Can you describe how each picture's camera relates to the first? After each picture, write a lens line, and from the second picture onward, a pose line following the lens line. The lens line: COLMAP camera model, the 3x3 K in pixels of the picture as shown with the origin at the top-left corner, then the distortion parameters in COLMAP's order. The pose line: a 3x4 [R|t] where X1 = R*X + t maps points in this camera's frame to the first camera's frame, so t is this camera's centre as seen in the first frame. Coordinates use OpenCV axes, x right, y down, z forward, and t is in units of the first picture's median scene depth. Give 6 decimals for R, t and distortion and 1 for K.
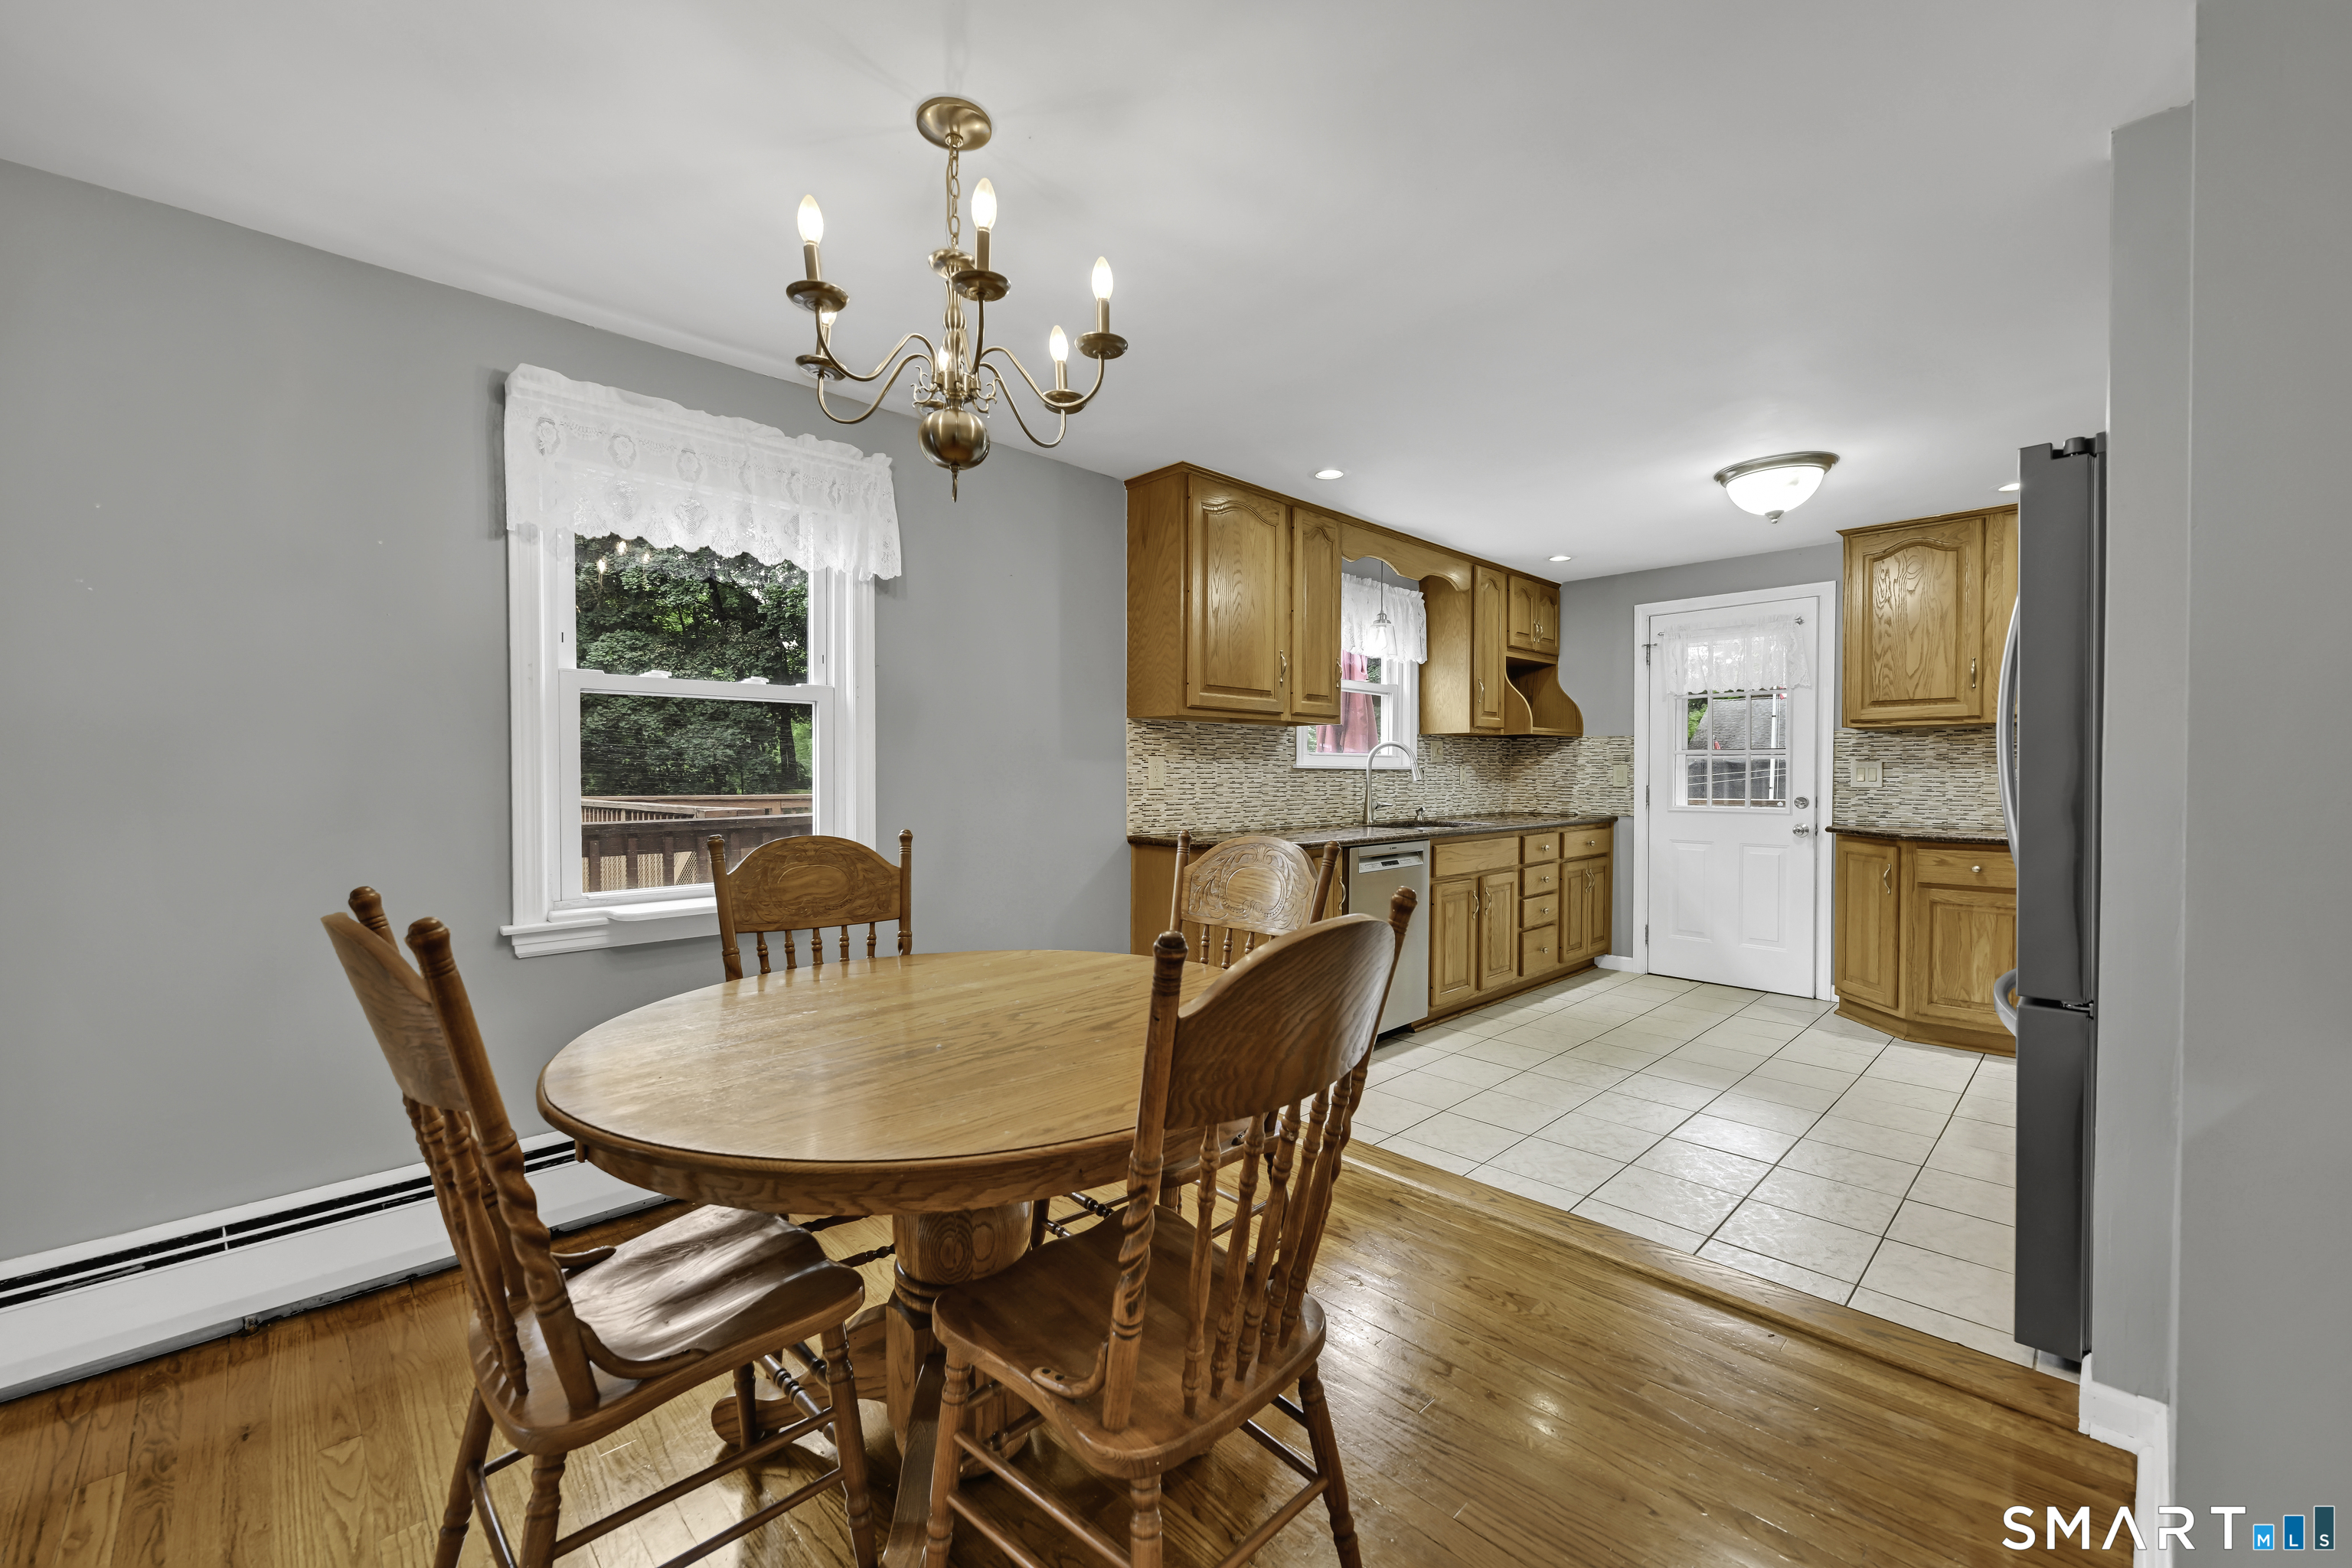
lens RADIAL K [[918.2, 0, 1173.9], [0, 918.2, 787.3], [0, 0, 1]] dist [-0.000827, 0.000058]
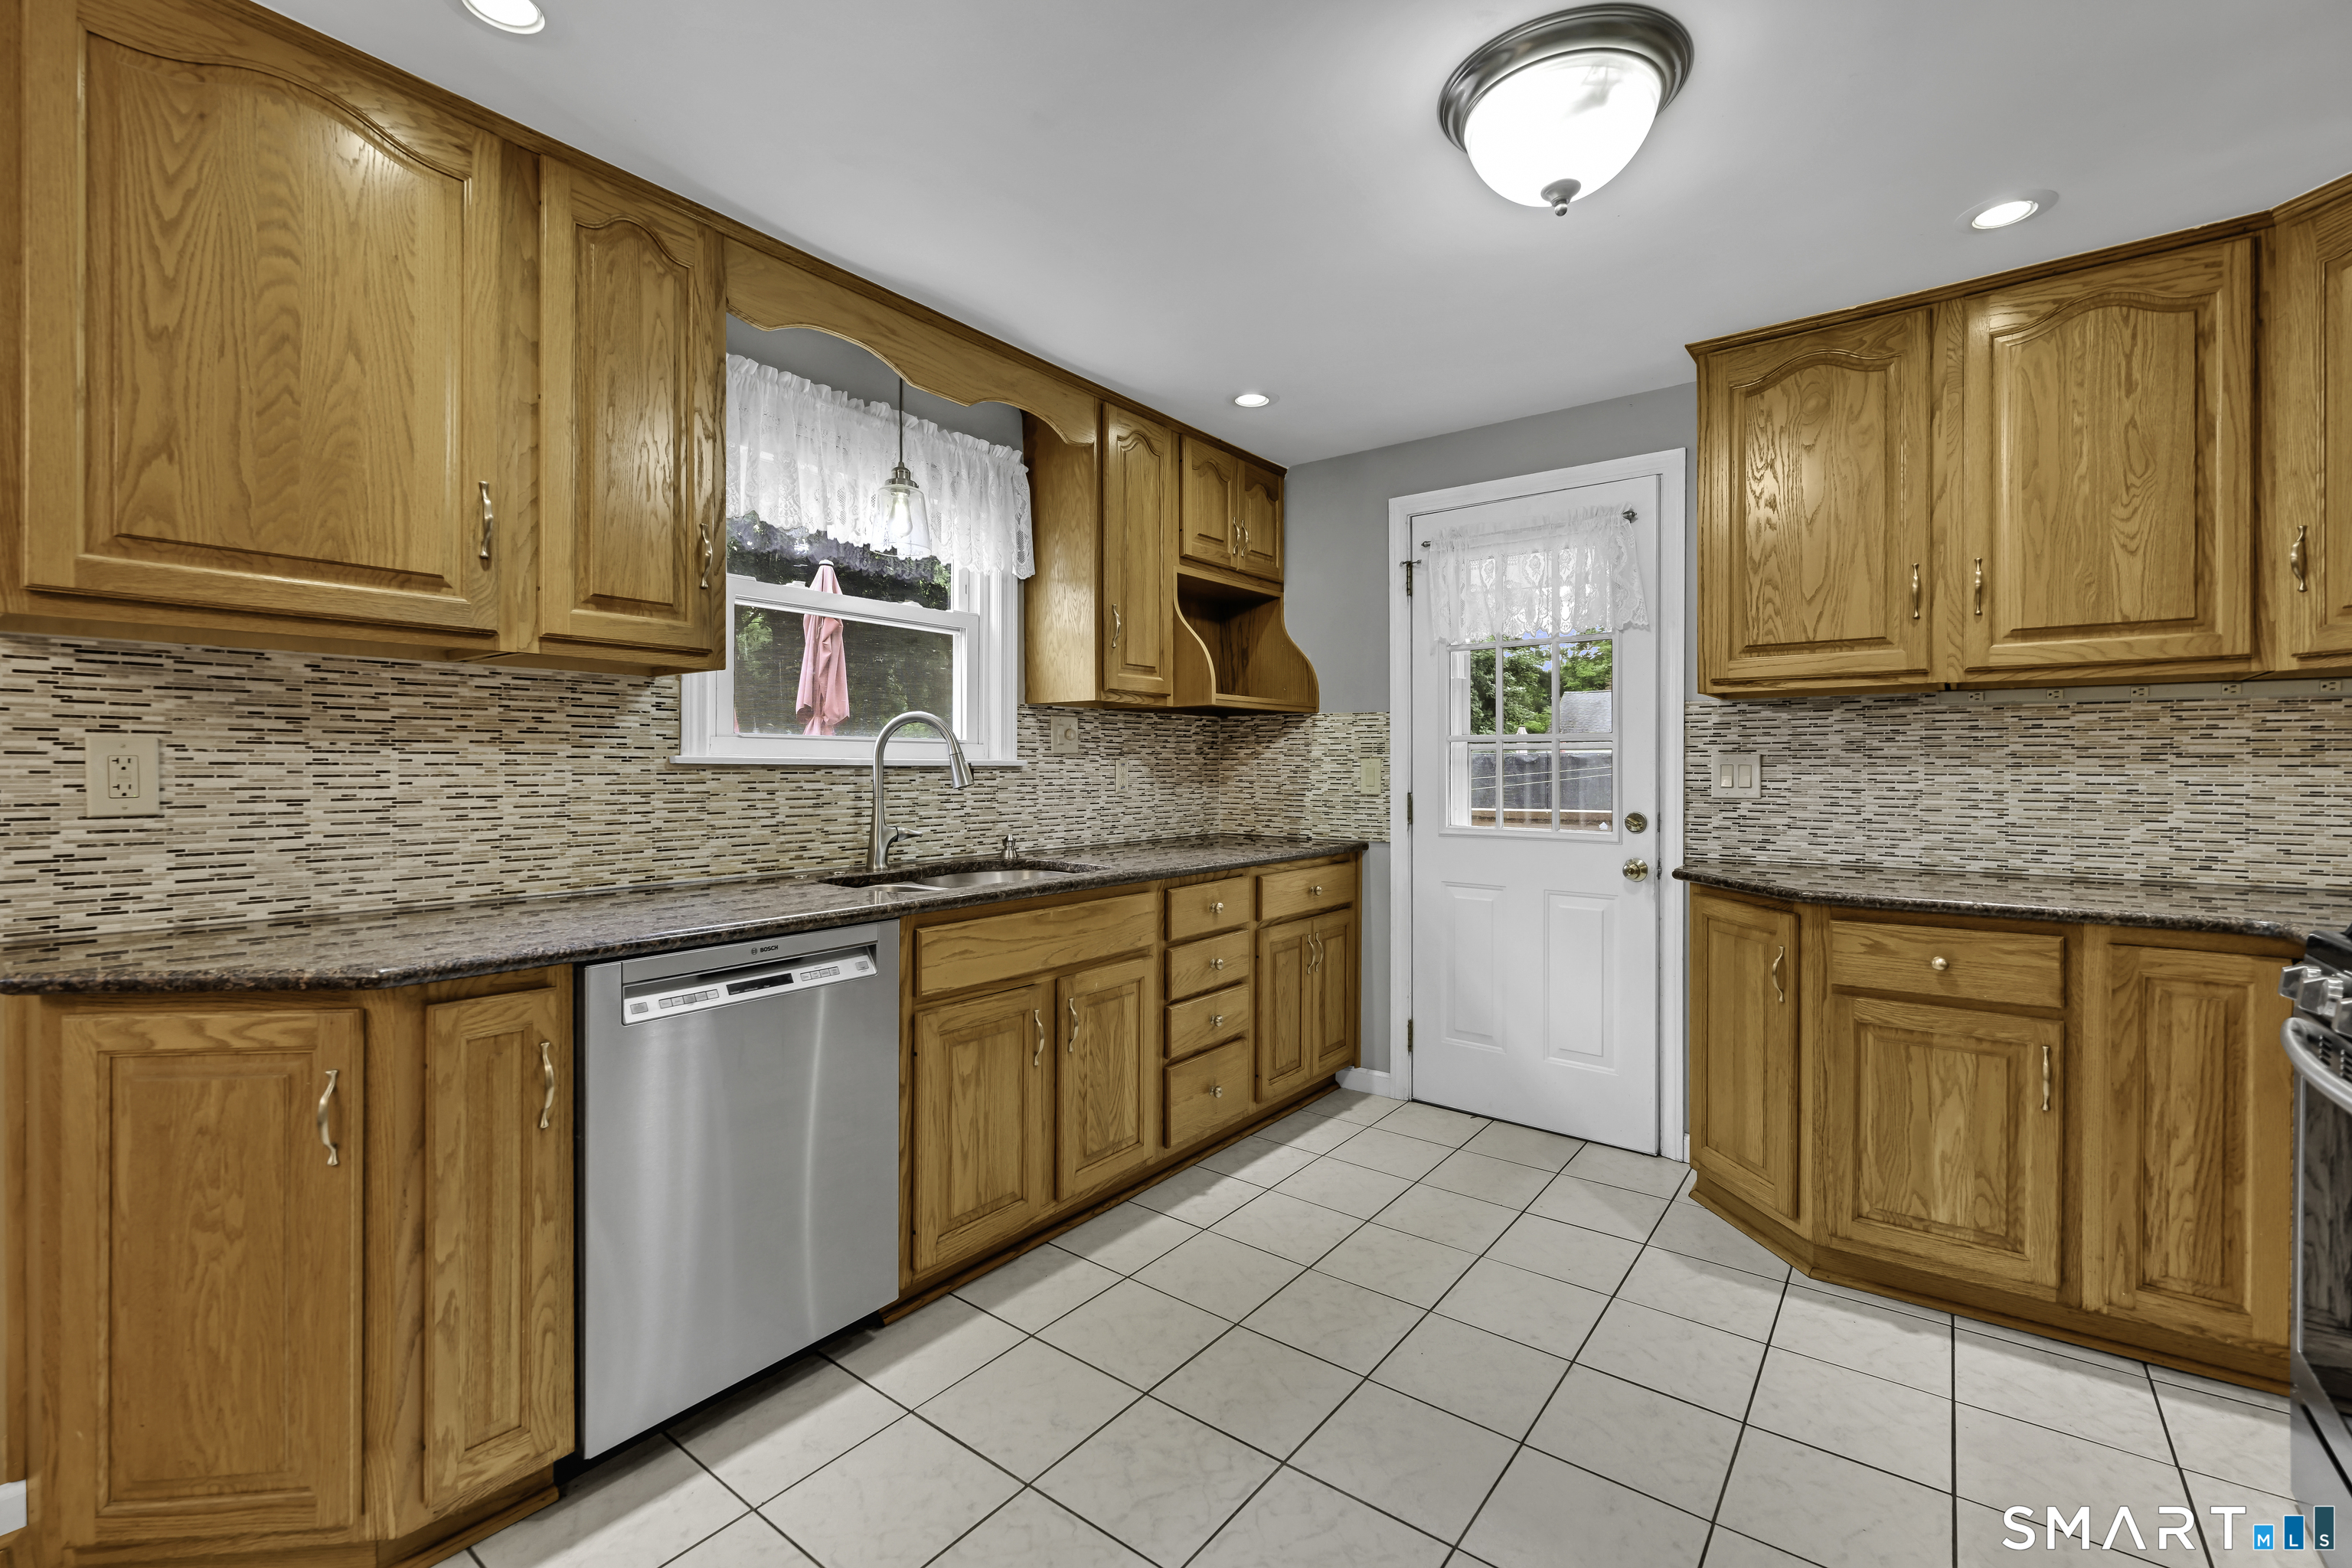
lens RADIAL K [[1015.6, 0, 1186.6], [0, 1015.6, 769.5], [0, 0, 1]] dist [0.000118, -0.000145]
pose [[0.986090, 0.000717, 0.166212, 0.303244], [0.001547, 0.999908, -0.013494, -0.009877], [-0.166207, 0.013563, 0.985998, 0.421907]]
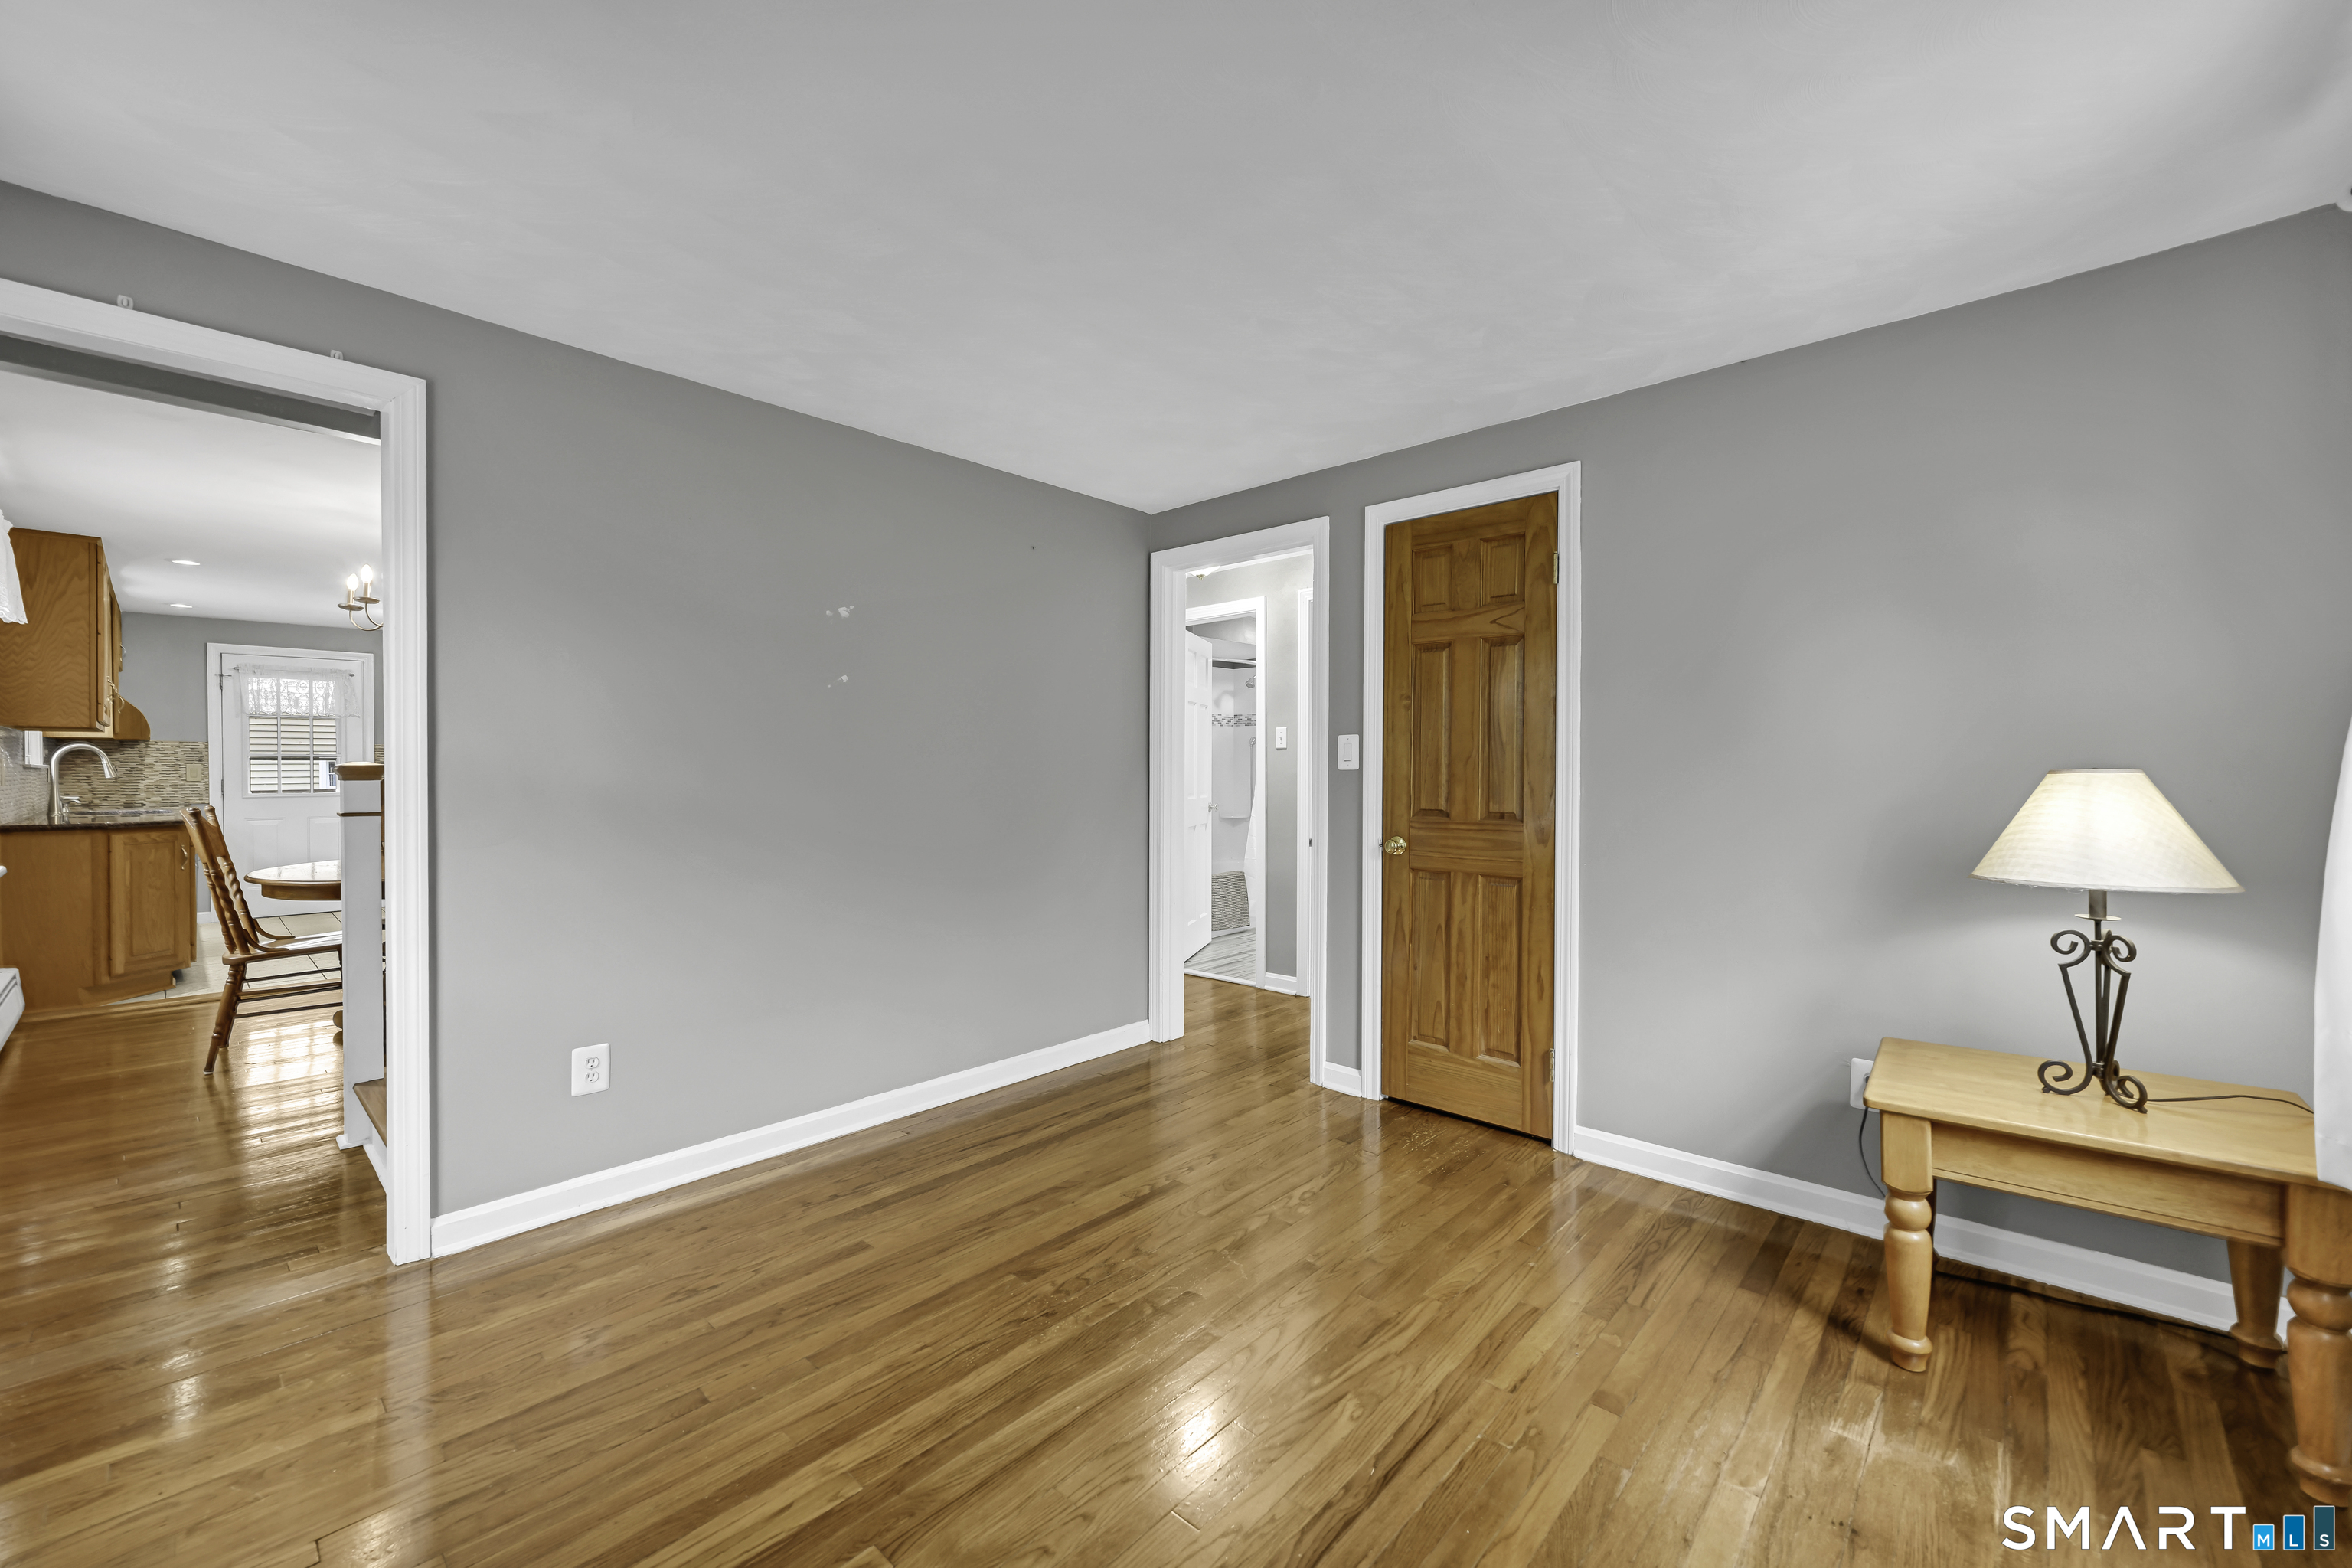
lens RADIAL K [[918.2, 0, 1168.5], [0, 918.2, 782.5], [0, 0, 1]] dist [-0.000827, 0.000058]
pose [[-0.065358, -0.018817, 0.997684, -1.071789], [0.018519, 0.999627, 0.020067, 0.001246], [-0.997690, 0.019787, -0.064985, -0.338782]]
